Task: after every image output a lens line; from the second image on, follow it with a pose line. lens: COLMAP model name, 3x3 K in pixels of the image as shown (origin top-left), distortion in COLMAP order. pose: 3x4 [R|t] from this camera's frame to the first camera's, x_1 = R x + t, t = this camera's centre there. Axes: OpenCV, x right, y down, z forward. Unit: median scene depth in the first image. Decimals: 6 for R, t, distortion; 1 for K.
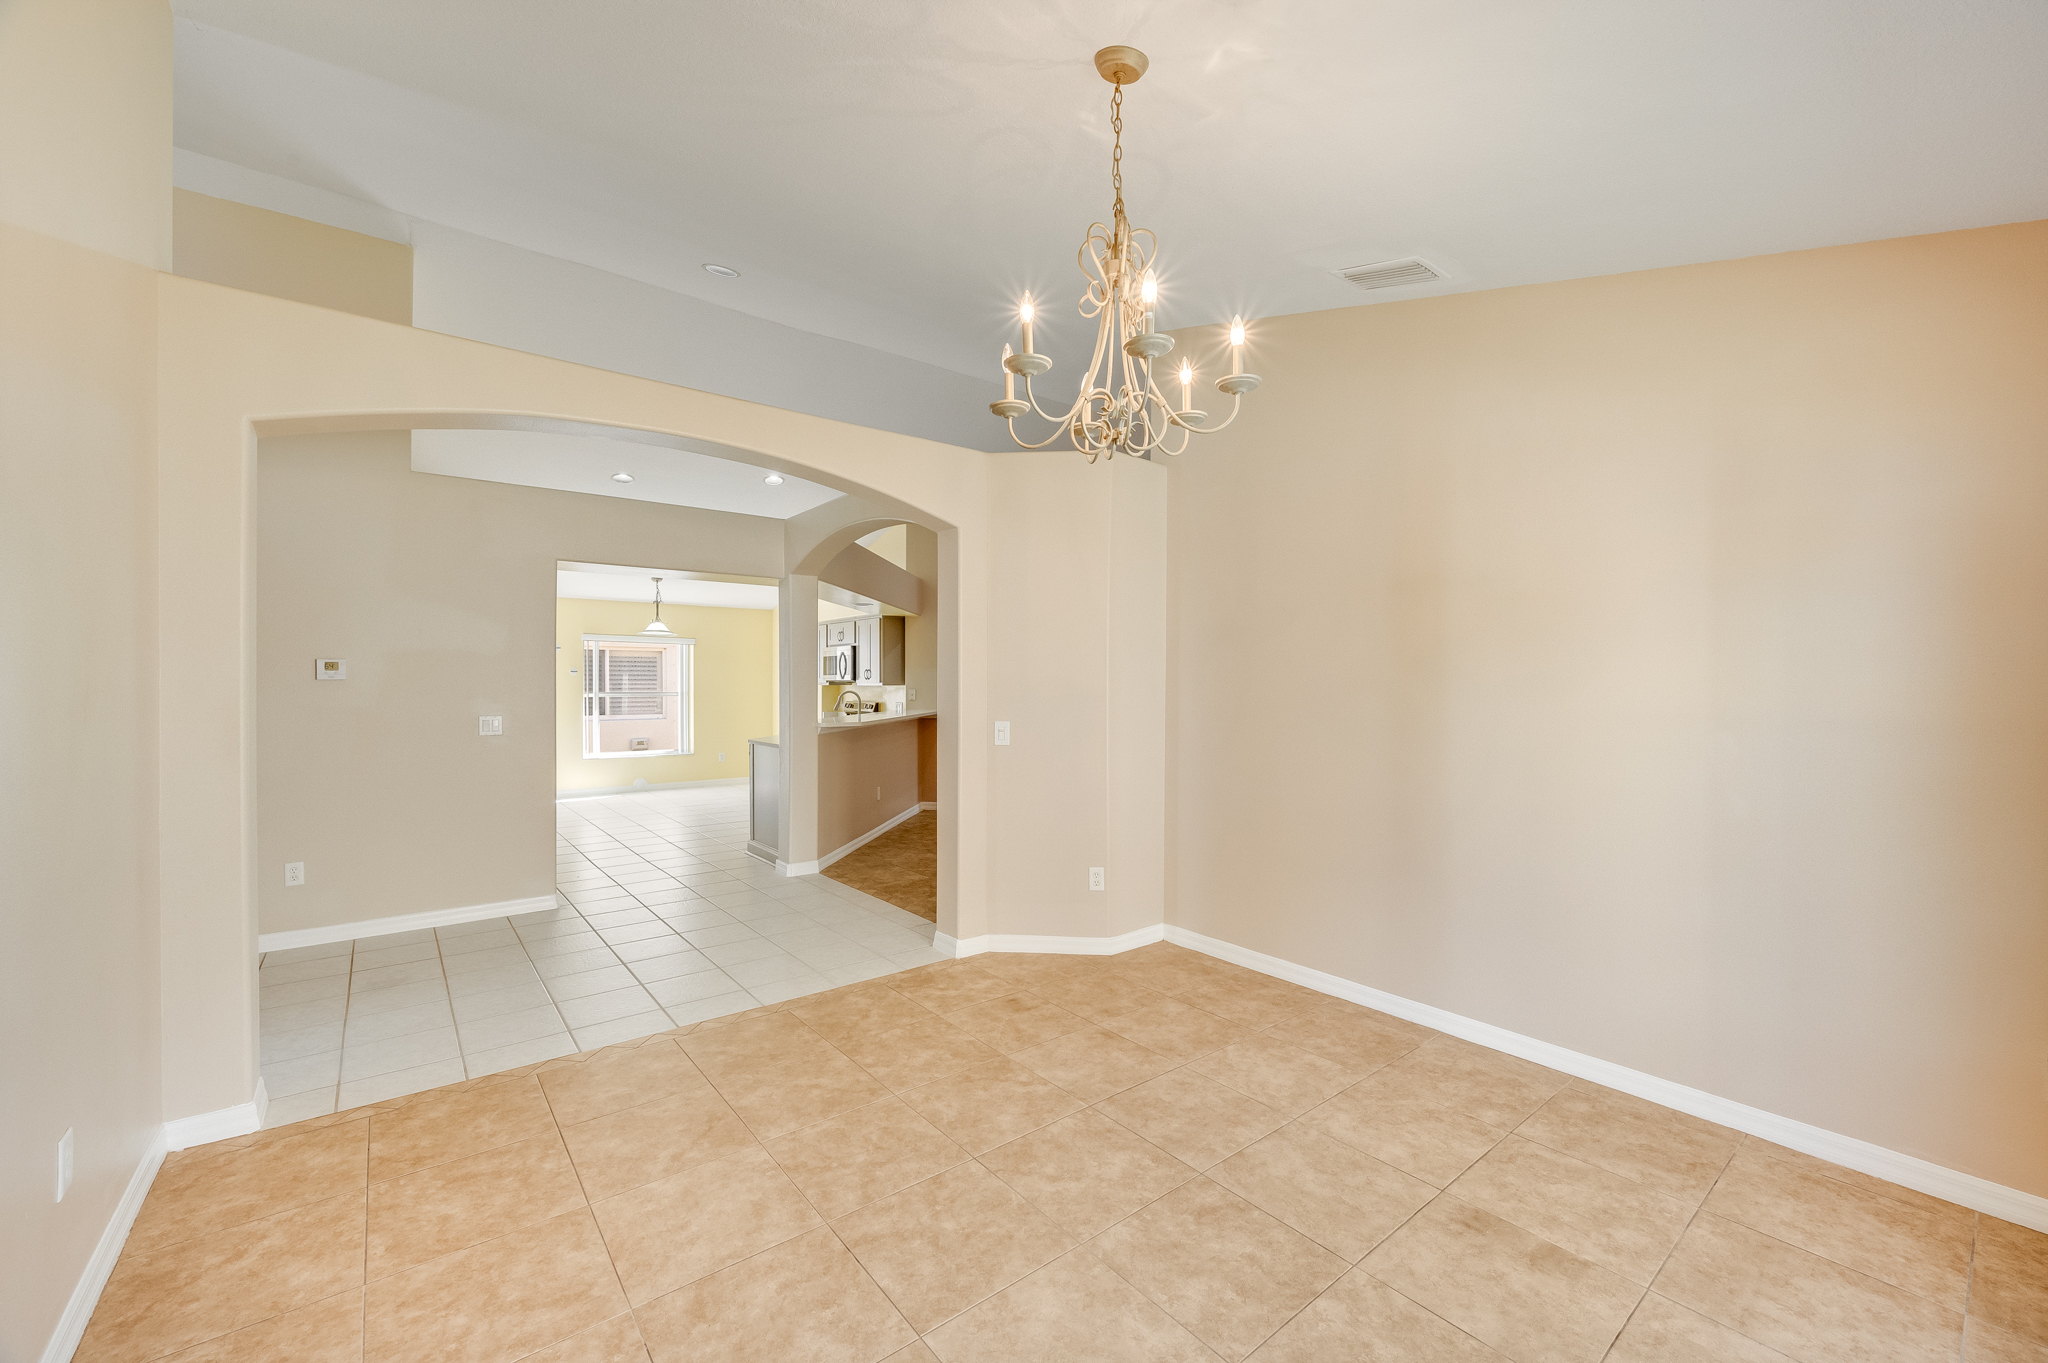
lens RADIAL K [[821.8, 0, 1020.7], [0, 821.8, 669.5], [0, 0, 1]] dist [0.002709, 0.000142]
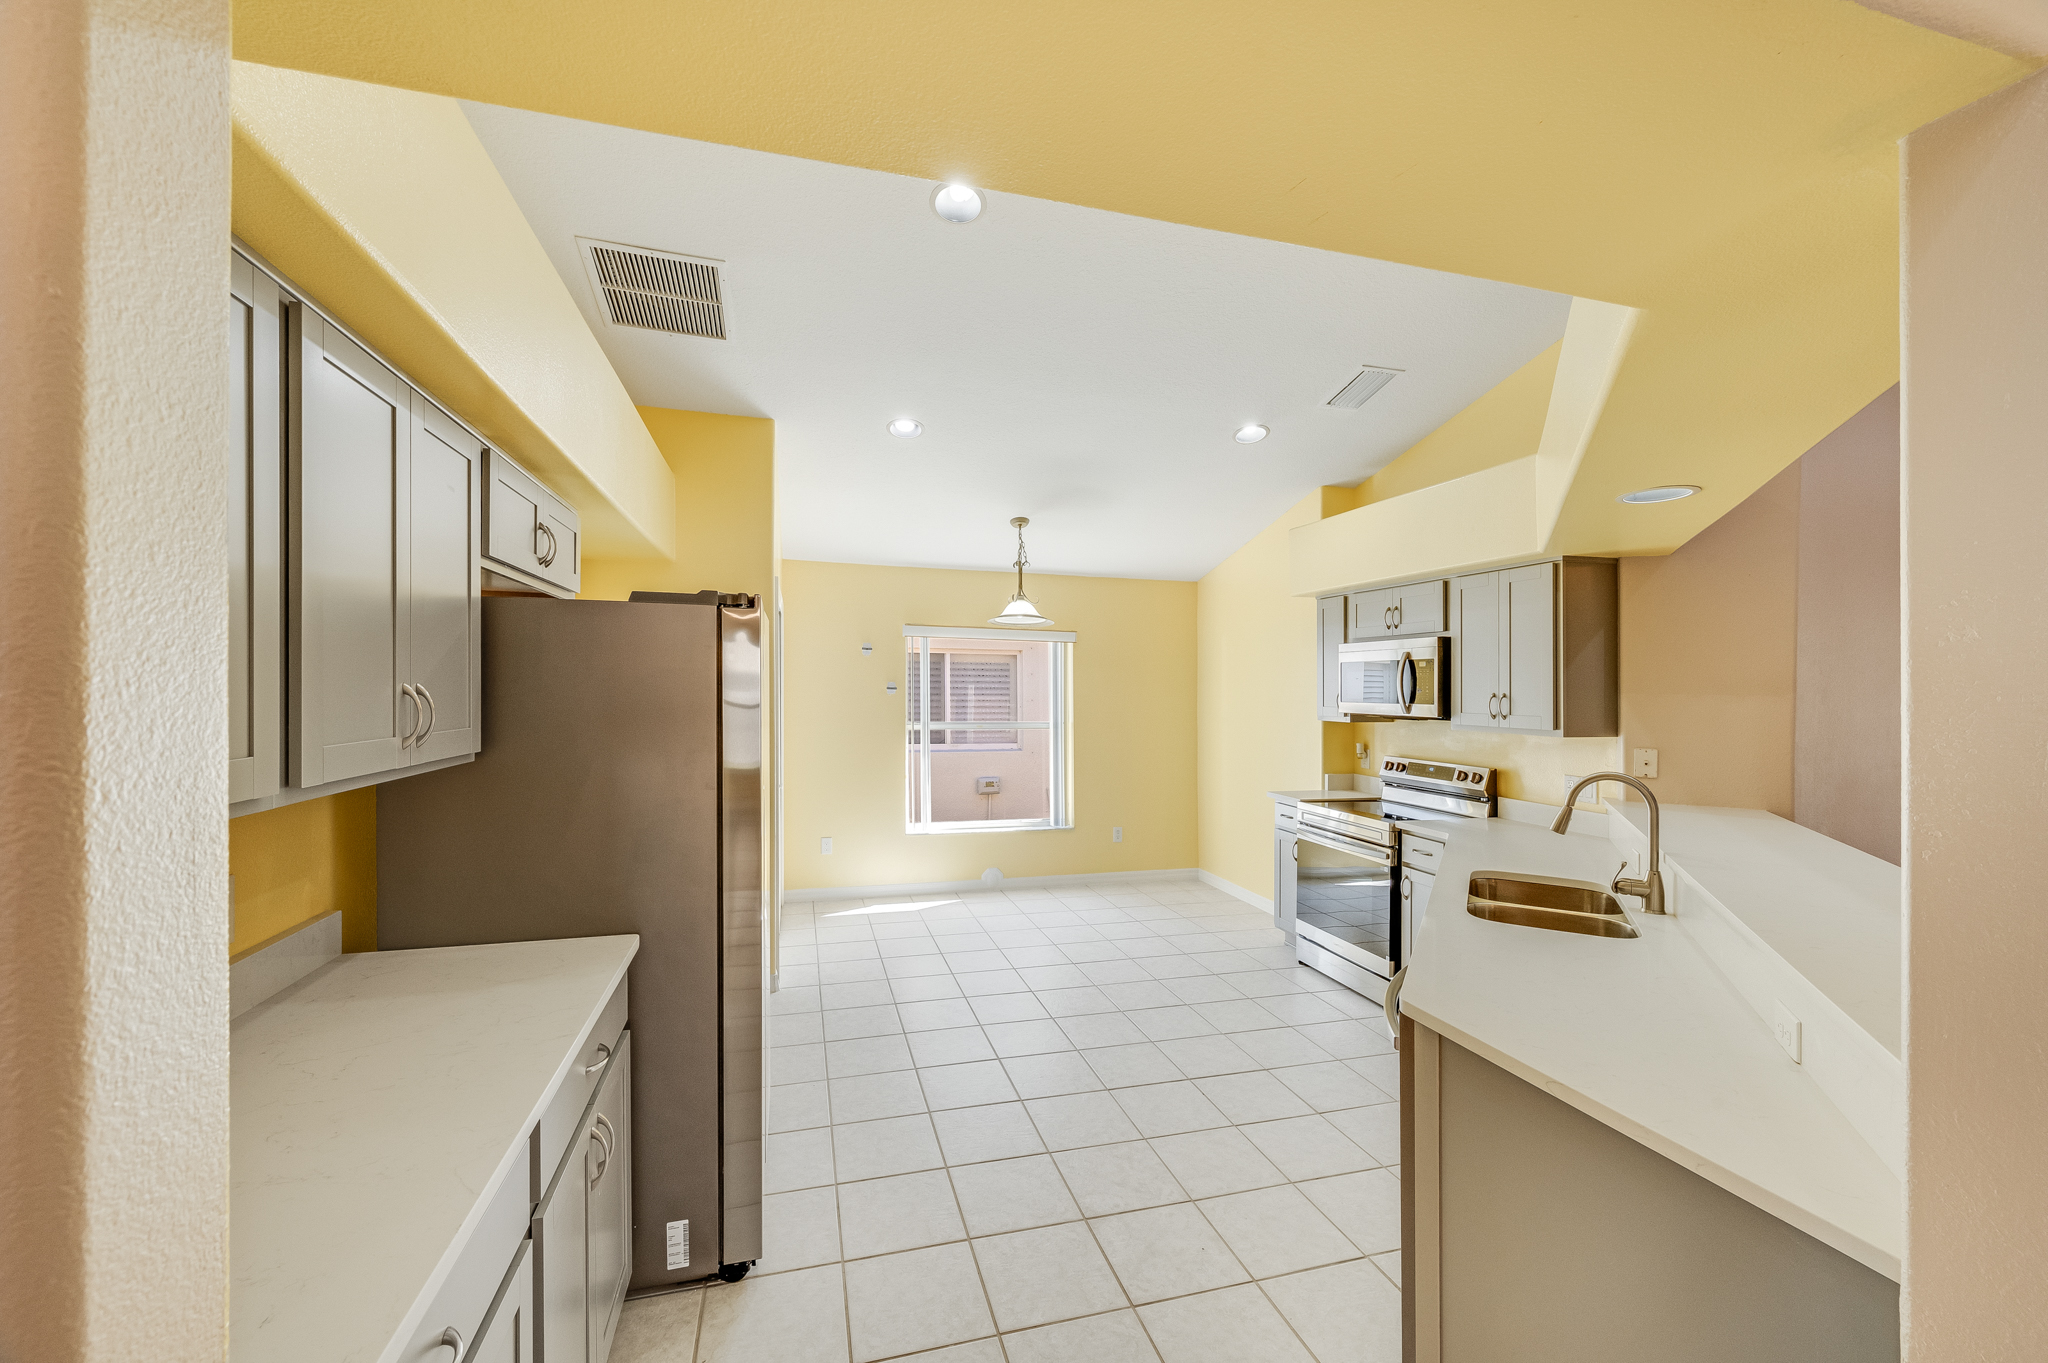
lens RADIAL K [[821.8, 0, 988.3], [0, 821.8, 645.6], [0, 0, 1]] dist [0.002709, 0.000142]
pose [[0.908455, -0.012121, -0.417806, -0.571550], [-0.001769, 0.999459, -0.032841, -0.023682], [0.417978, 0.030574, 0.907942, 1.213979]]
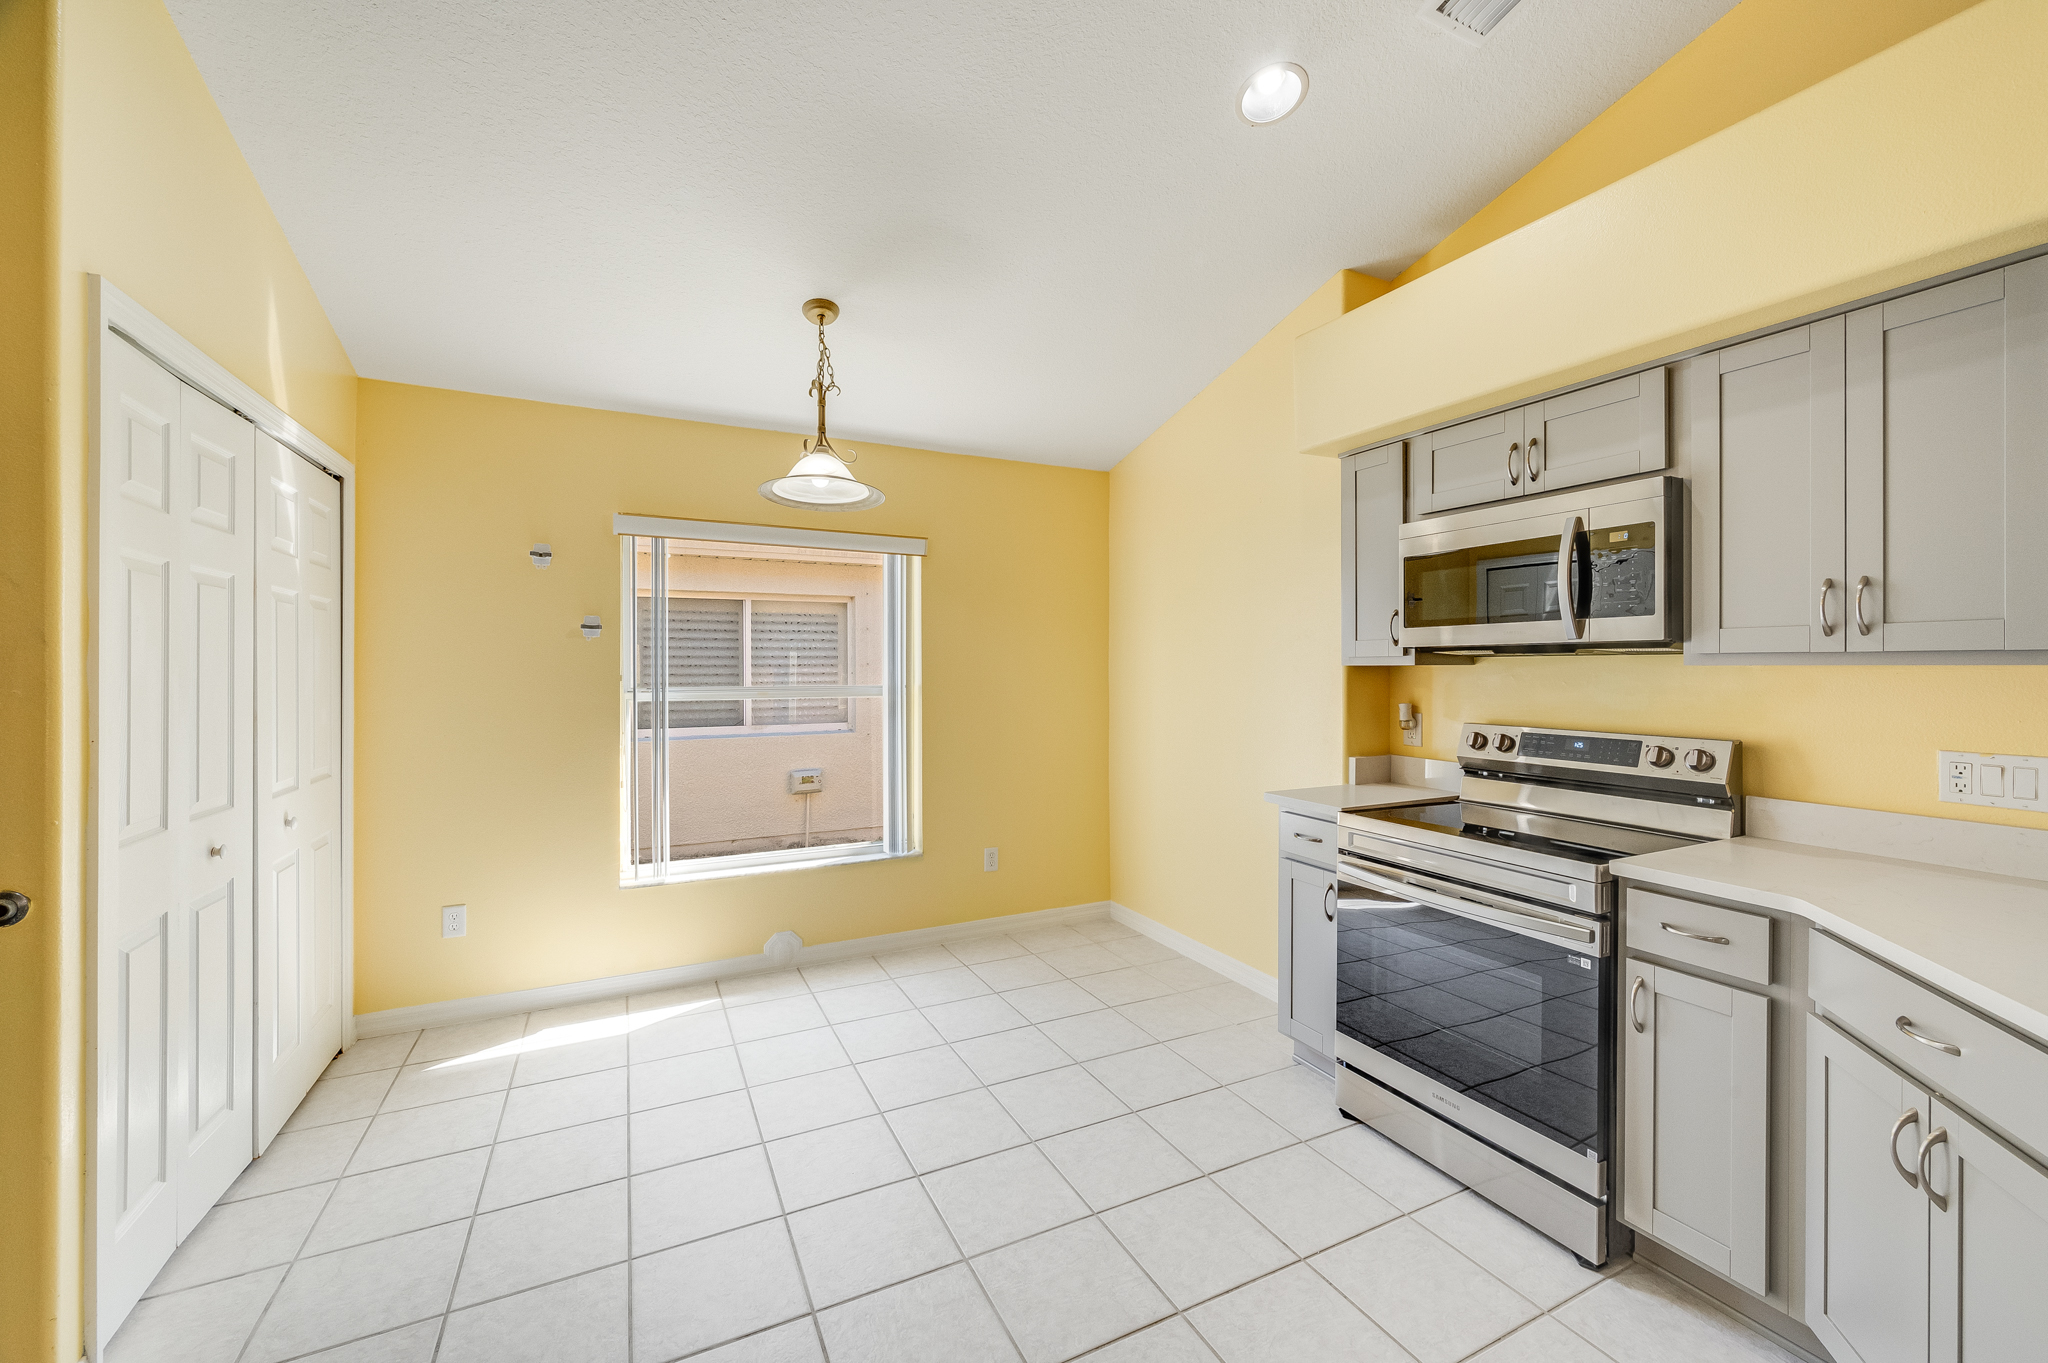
lens RADIAL K [[821.8, 0, 1021.7], [0, 821.8, 643.1], [0, 0, 1]] dist [0.002709, 0.000142]
pose [[0.977681, -0.006342, -0.210001, -0.768443], [0.003836, 0.999916, -0.012341, 0.037198], [0.210062, 0.011260, 0.977623, 1.807454]]
